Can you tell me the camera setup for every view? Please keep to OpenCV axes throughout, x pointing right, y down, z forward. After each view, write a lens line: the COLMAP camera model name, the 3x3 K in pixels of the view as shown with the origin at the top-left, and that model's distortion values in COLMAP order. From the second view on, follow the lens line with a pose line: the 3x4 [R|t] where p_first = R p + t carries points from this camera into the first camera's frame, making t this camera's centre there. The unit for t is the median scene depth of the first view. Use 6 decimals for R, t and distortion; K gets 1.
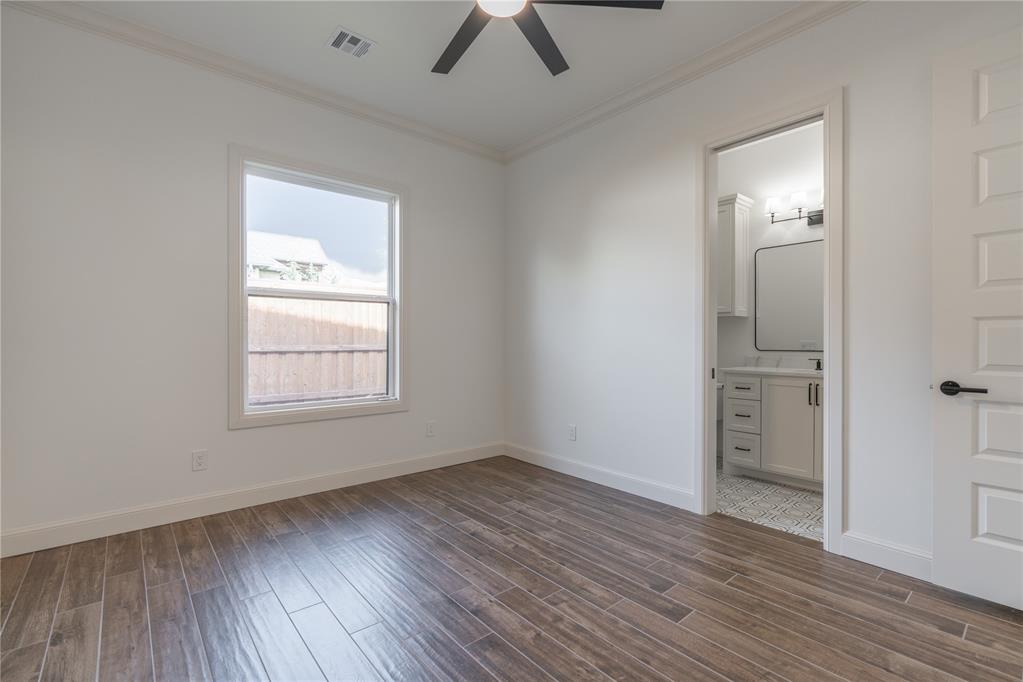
lens RADIAL K [[456.8, 0, 518.1], [0, 456.8, 343.8], [0, 0, 1]] dist [-0.001171, 0.000497]
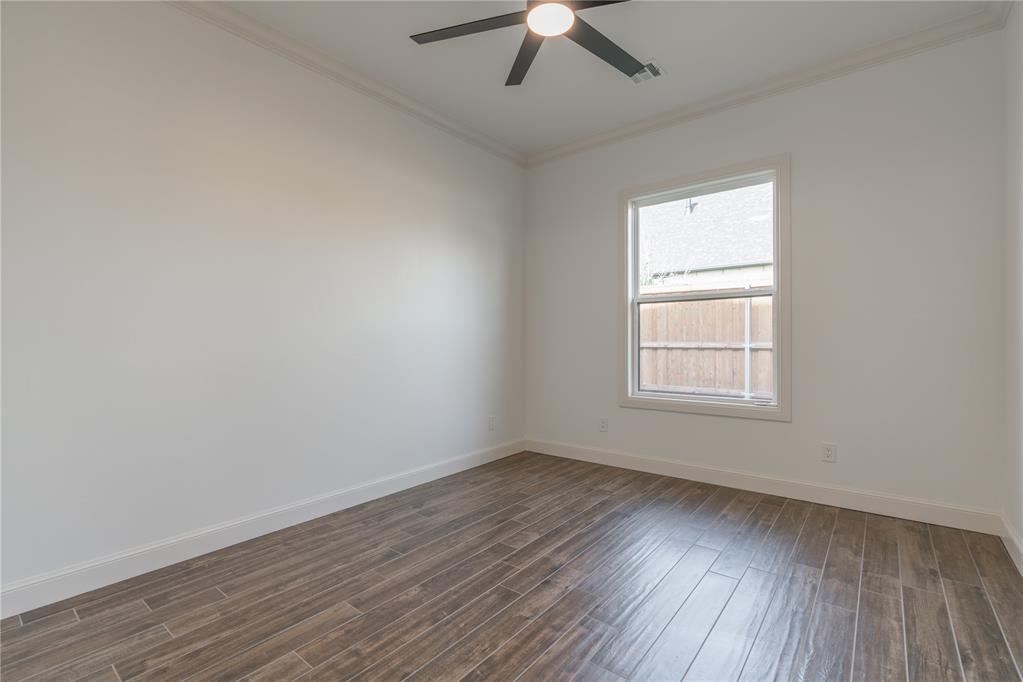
lens RADIAL K [[461.5, 0, 511.4], [0, 461.5, 333.5], [0, 0, 1]] dist [-0.000597, 0.000104]
pose [[0.177987, -0.018344, -0.983862, 0.735408], [0.003658, 0.999832, -0.017980, -0.000449], [0.984026, -0.000399, 0.178024, 0.519462]]
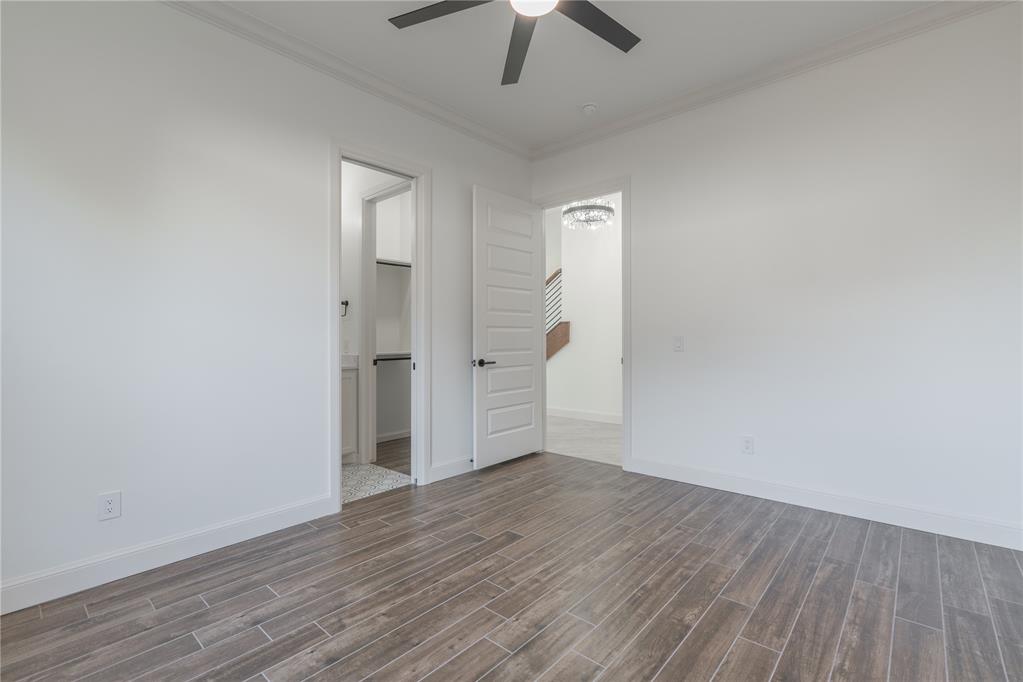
lens RADIAL K [[461.5, 0, 511.4], [0, 461.5, 333.5], [0, 0, 1]] dist [-0.000597, 0.000104]
pose [[-0.128615, 0.010809, 0.991636, -0.747774], [0.016028, 0.999833, -0.008820, -0.004126], [-0.991565, 0.014760, -0.128767, 0.849772]]
